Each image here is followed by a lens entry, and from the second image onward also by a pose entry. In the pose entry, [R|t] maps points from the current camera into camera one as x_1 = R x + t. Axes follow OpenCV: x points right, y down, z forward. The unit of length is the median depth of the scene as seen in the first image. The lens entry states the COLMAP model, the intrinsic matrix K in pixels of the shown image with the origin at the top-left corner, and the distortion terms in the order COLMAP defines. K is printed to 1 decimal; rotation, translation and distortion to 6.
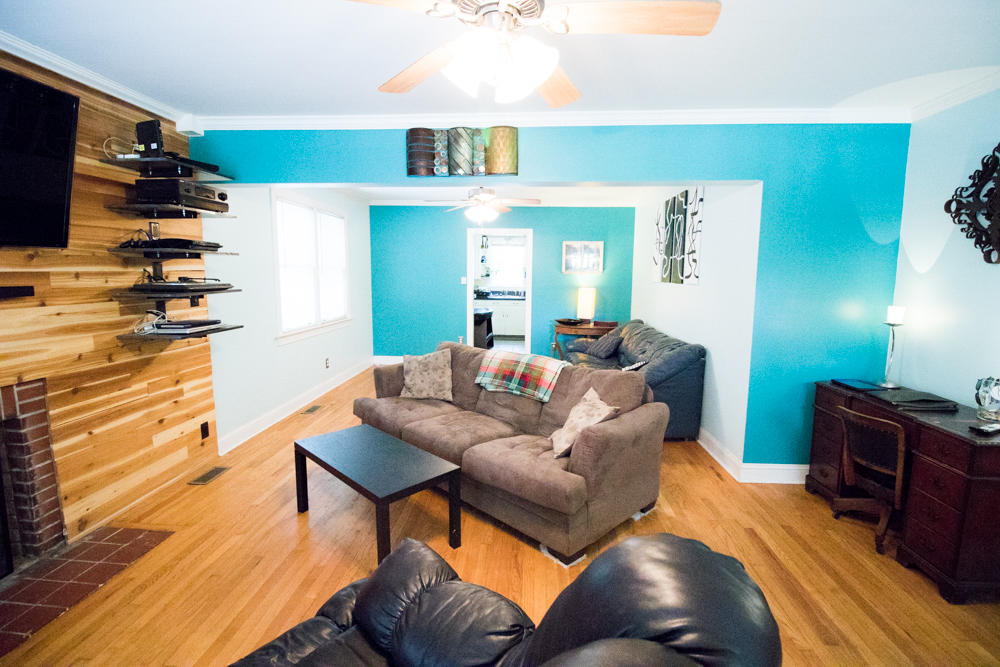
lens RADIAL K [[455.6, 0, 501.5], [0, 455.6, 330.6], [0, 0, 1]] dist [0.002536, -0.012801]
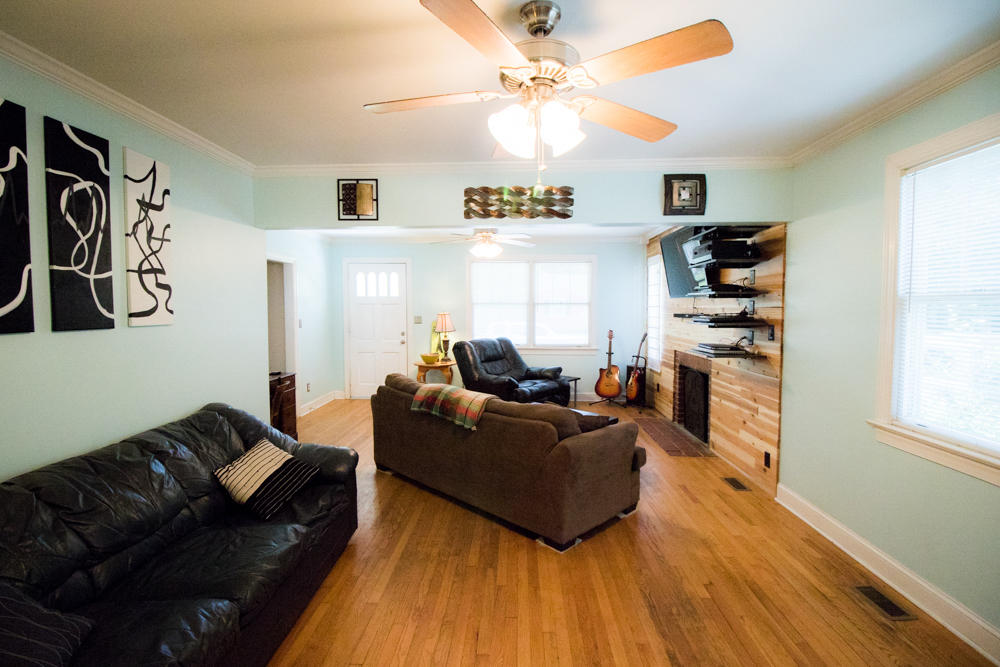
lens RADIAL K [[455.6, 0, 501.5], [0, 455.6, 330.6], [0, 0, 1]] dist [0.002536, -0.012801]
pose [[-0.999508, -0.004221, -0.031095, -0.013424], [-0.009734, 0.983737, 0.179351, -0.252579], [0.029833, 0.179565, -0.983294, 1.962343]]
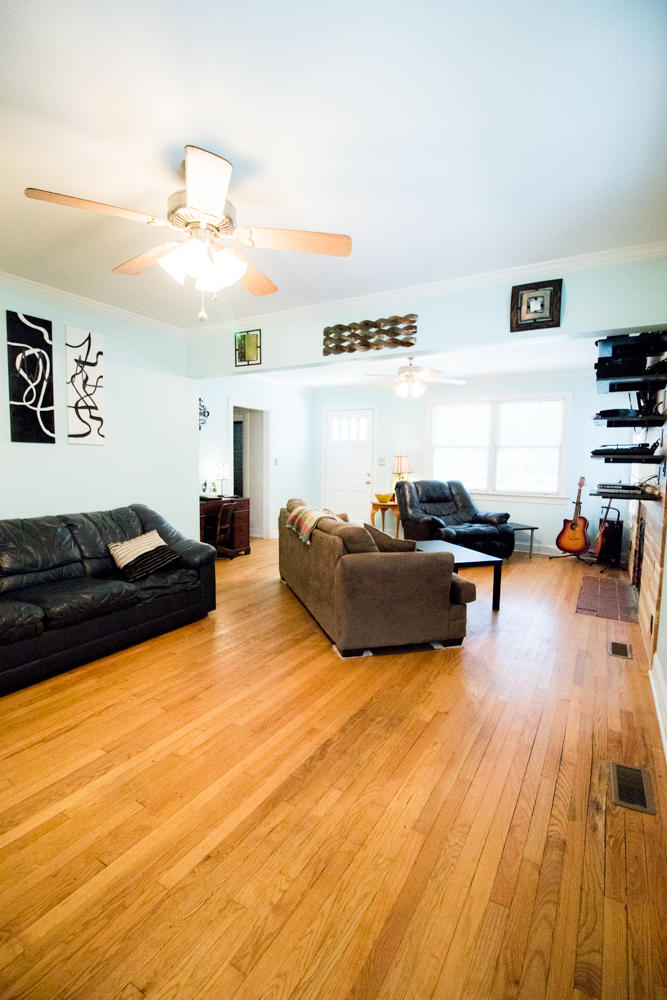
lens RADIAL K [[455.6, 0, 358.6], [0, 455.6, 501.5], [0, 0, 1]] dist [0.002536, -0.012801]
pose [[-0.903939, -0.056976, 0.423849, -0.512439], [0.033261, 0.978717, 0.202499, -0.191711], [-0.426366, 0.197144, -0.882806, 1.939836]]
